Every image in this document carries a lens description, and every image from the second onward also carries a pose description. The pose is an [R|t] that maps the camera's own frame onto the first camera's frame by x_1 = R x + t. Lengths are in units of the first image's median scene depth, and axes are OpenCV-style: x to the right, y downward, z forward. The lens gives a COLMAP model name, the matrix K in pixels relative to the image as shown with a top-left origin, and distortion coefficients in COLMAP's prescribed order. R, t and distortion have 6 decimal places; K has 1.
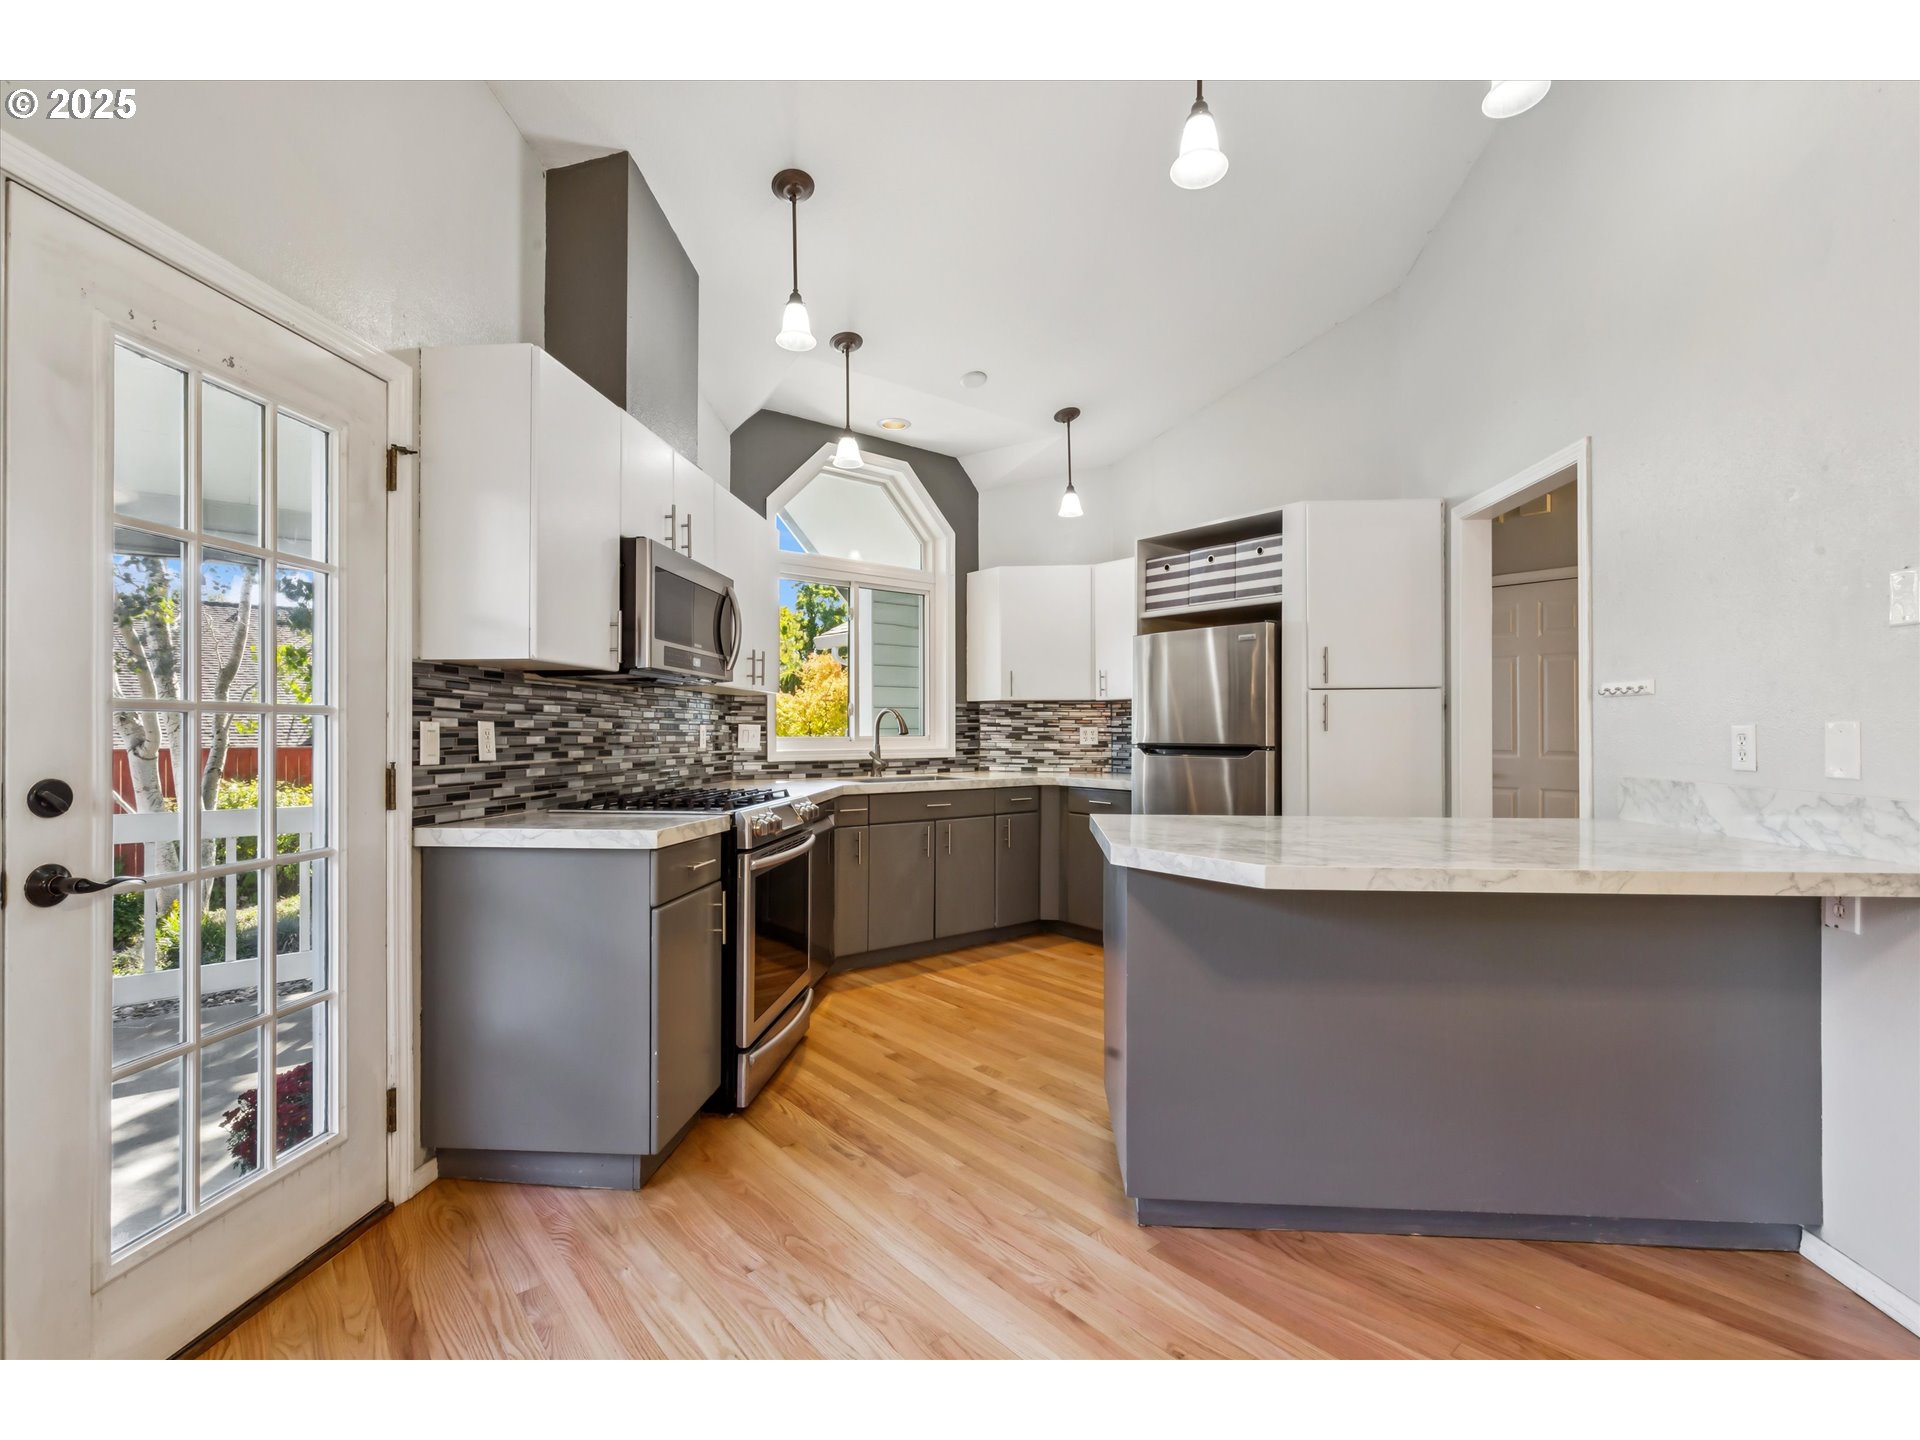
lens RADIAL K [[882.0, 0, 968.5], [0, 882.0, 724.4], [0, 0, 1]] dist [0.009038, 0.000330]
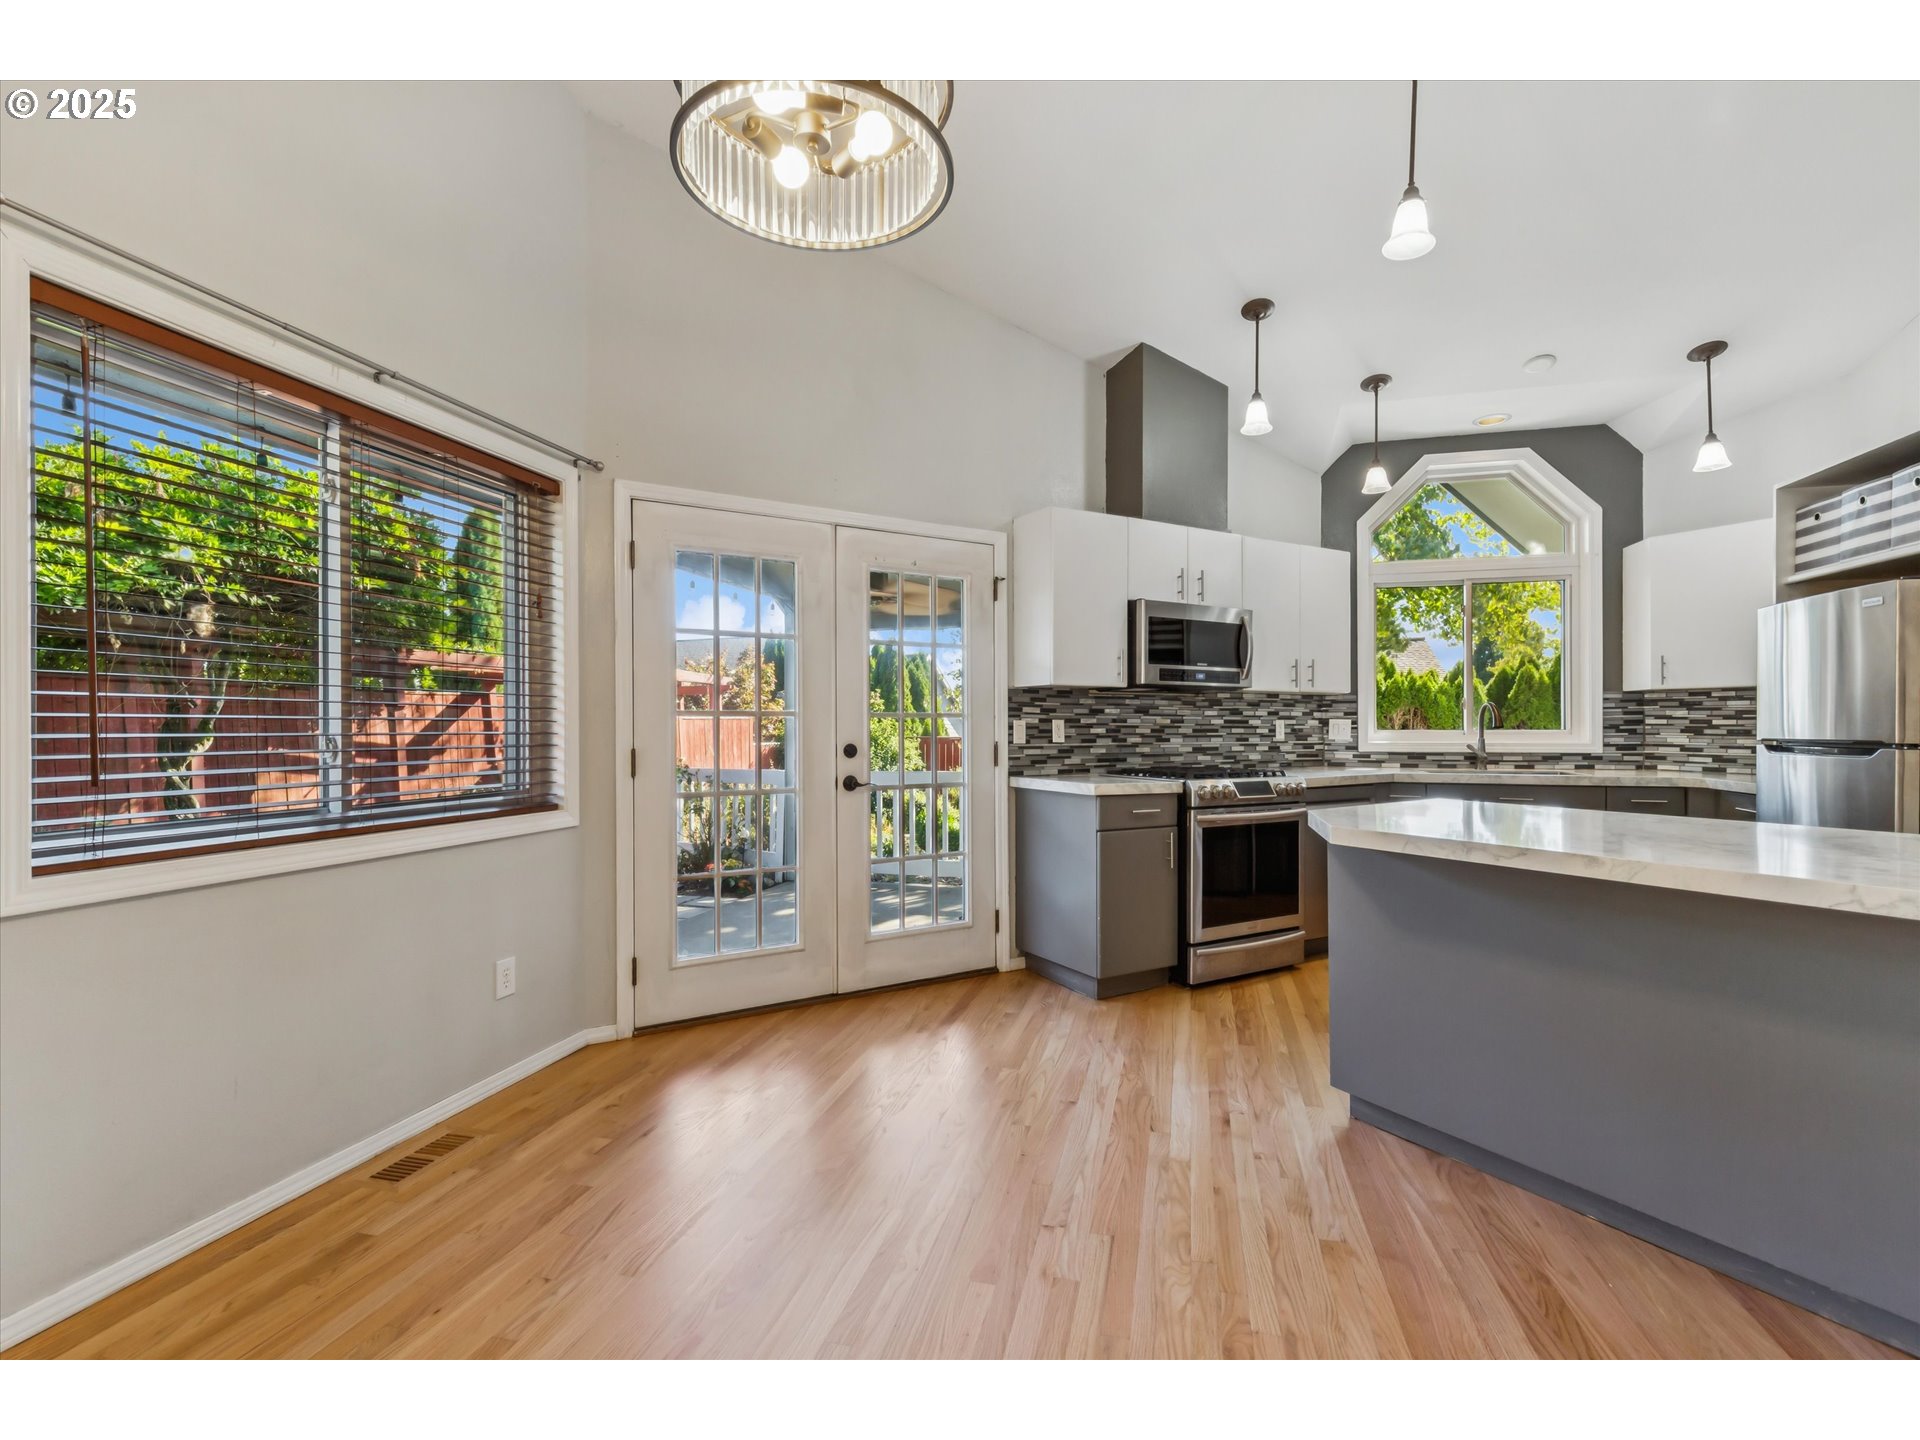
lens RADIAL K [[882.0, 0, 968.5], [0, 882.0, 724.4], [0, 0, 1]] dist [0.009038, 0.000330]
pose [[0.582367, -0.002163, -0.812923, 0.461477], [0.007722, 0.999966, 0.002872, -0.000247], [0.812889, -0.007950, 0.582364, -0.088513]]
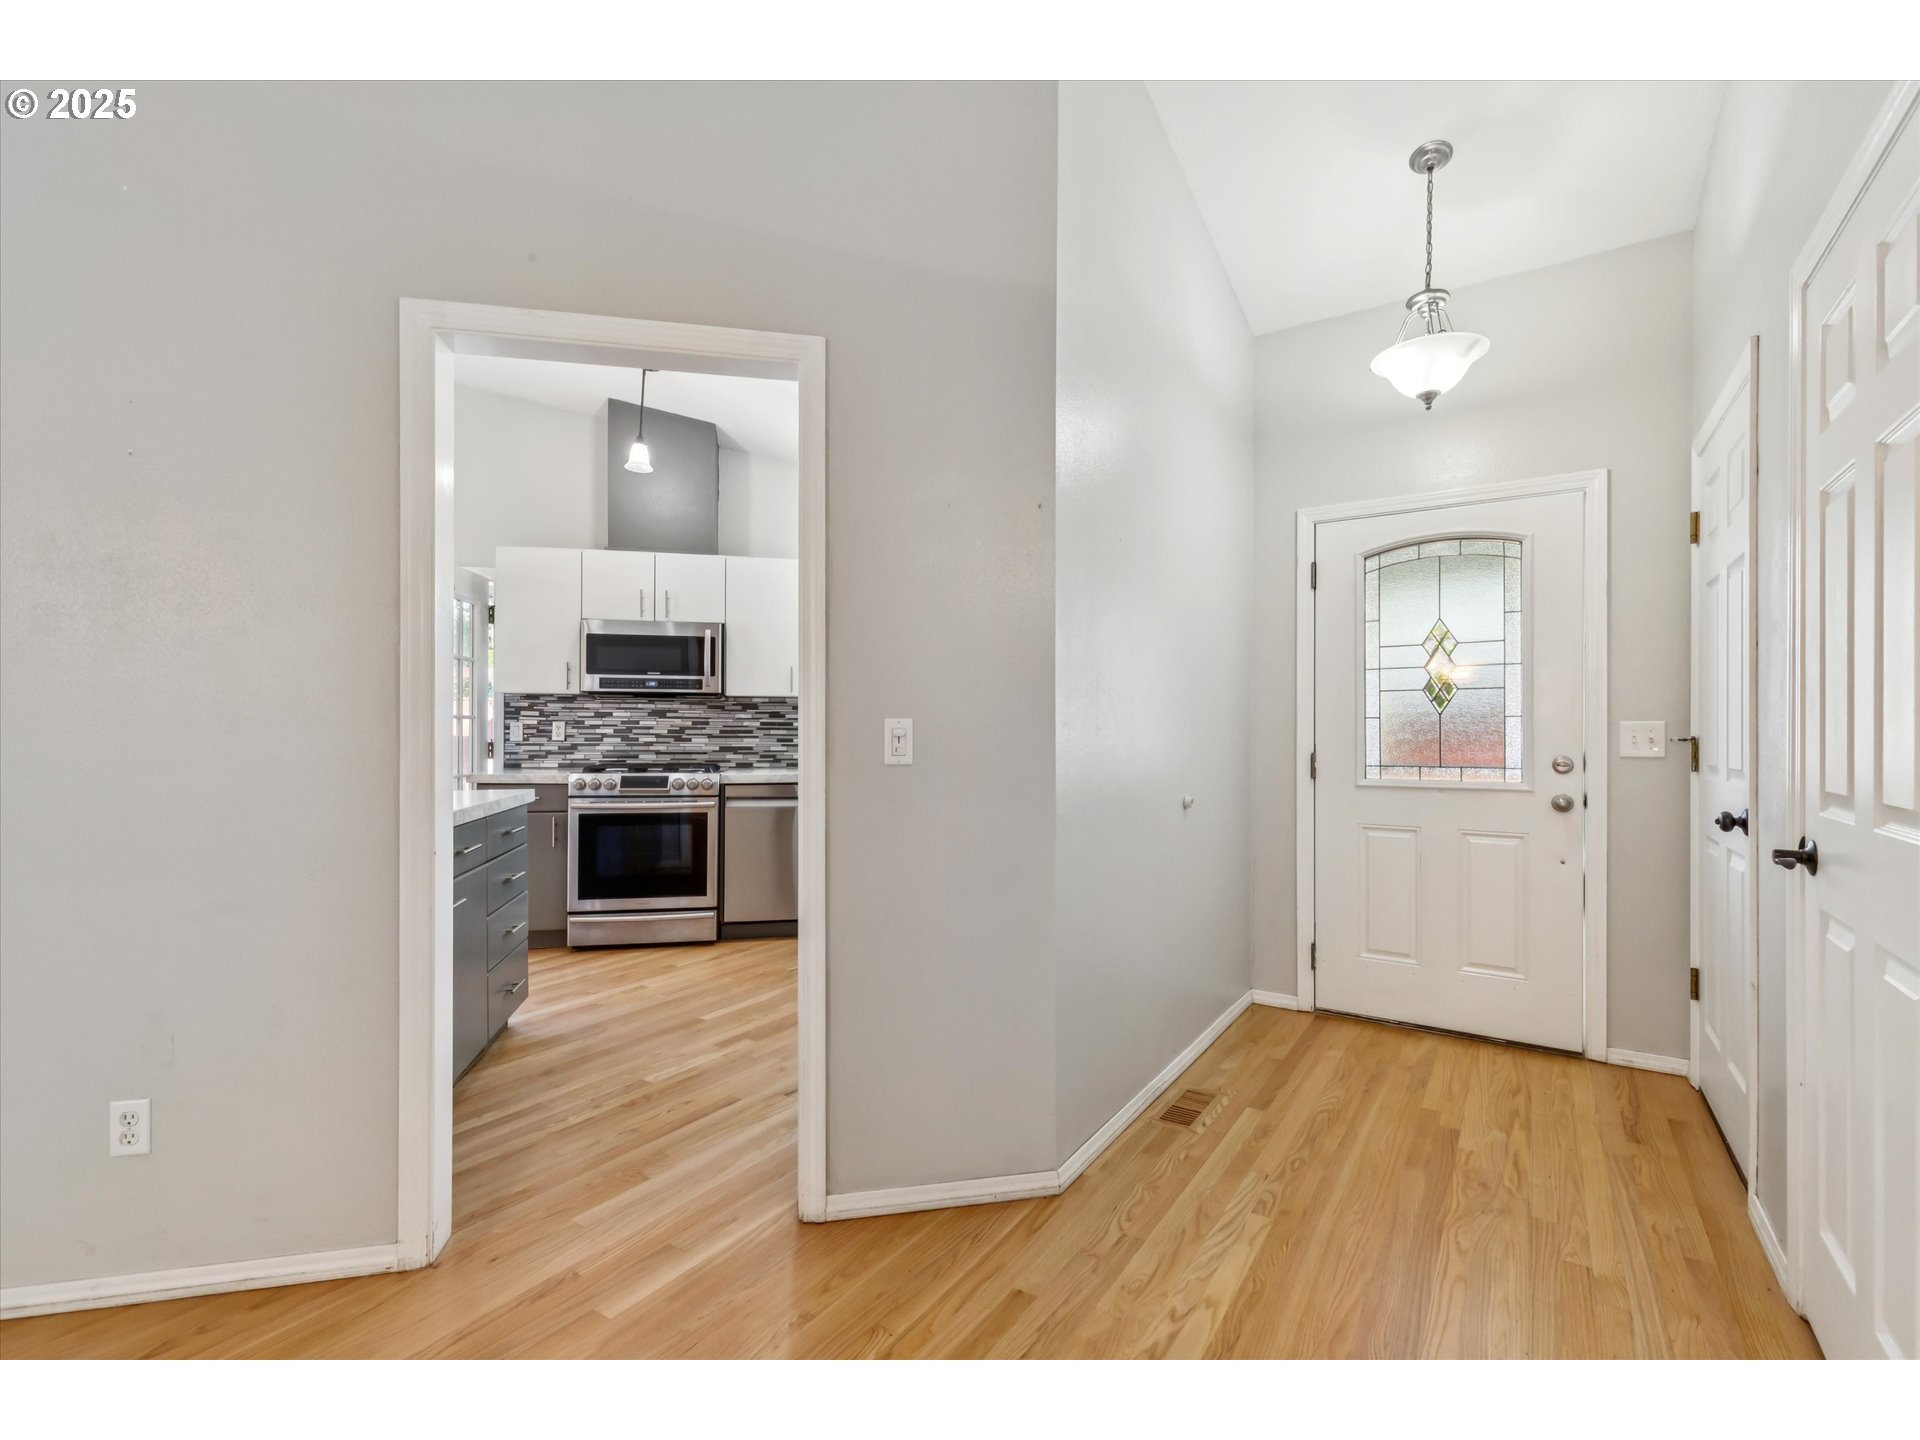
lens RADIAL K [[868.1, 0, 965.8], [0, 868.1, 730.8], [0, 0, 1]] dist [0.008919, 0.000248]
pose [[0.285323, 0.004993, -0.958418, 1.022248], [0.003311, 0.999975, 0.006195, 0.005652], [0.958426, -0.004941, 0.285300, 0.817241]]
